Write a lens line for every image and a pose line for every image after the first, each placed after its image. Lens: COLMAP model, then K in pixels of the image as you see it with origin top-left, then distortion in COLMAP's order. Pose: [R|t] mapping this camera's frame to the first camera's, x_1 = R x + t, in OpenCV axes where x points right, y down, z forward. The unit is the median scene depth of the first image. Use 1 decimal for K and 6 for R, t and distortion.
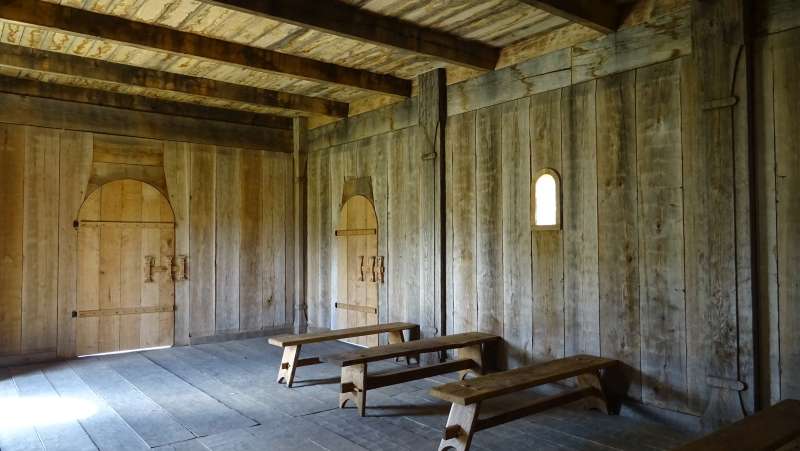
lens RADIAL K [[576.1, 0, 401.5], [0, 576.1, 228.8], [0, 0, 1]] dist [0.005719, -0.006173]
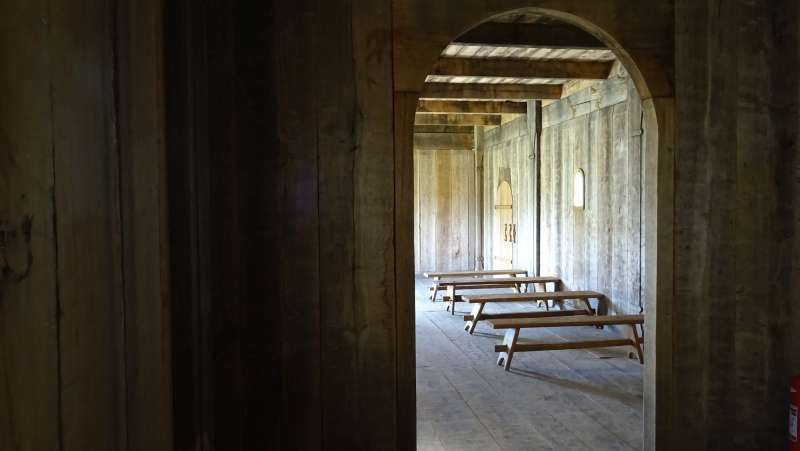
lens RADIAL K [[576.1, 0, 397.7], [0, 576.1, 226.6], [0, 0, 1]] dist [0.005719, -0.006173]
pose [[0.869138, 0.015936, -0.494313, 0.613482], [0.014672, 0.998210, 0.057980, -0.049829], [0.494352, -0.057645, 0.867349, -0.567305]]
